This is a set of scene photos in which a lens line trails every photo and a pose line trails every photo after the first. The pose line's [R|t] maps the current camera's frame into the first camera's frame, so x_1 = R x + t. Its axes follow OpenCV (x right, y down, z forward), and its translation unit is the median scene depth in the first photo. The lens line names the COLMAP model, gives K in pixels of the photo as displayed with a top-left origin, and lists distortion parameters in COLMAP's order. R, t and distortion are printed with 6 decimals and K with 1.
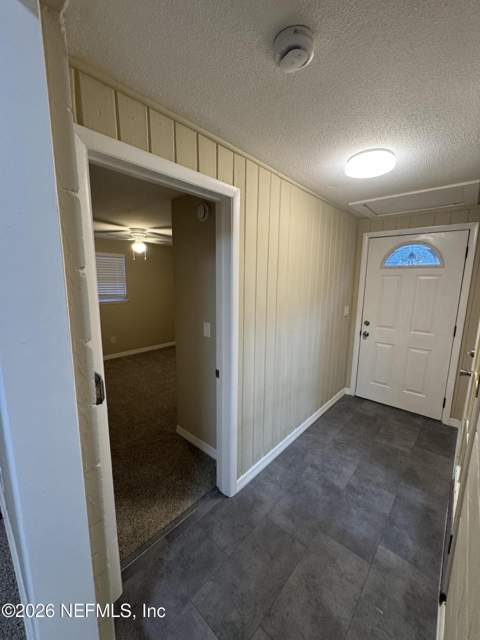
lens RADIAL K [[255.2, 0, 240.0], [0, 255.2, 320.0], [0, 0, 1]] dist [0.000371, -0.000150]
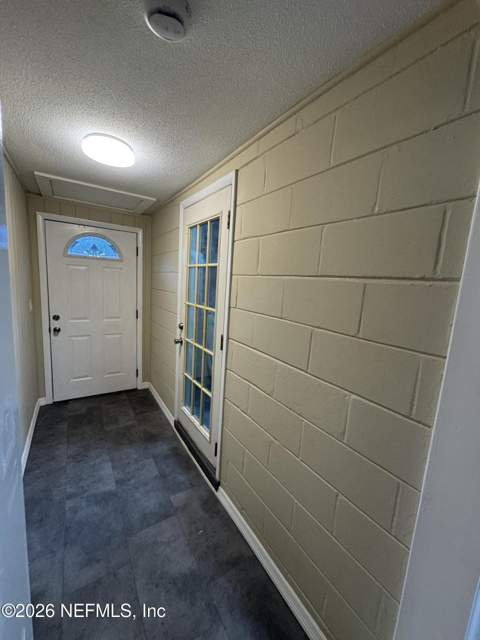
lens RADIAL K [[255.2, 0, 240.0], [0, 255.2, 320.0], [0, 0, 1]] dist [0.000371, -0.000150]
pose [[0.262900, -0.136553, 0.955111, -0.242211], [0.096996, 0.988659, 0.114651, -0.025116], [-0.959935, 0.062500, 0.273163, 0.193060]]
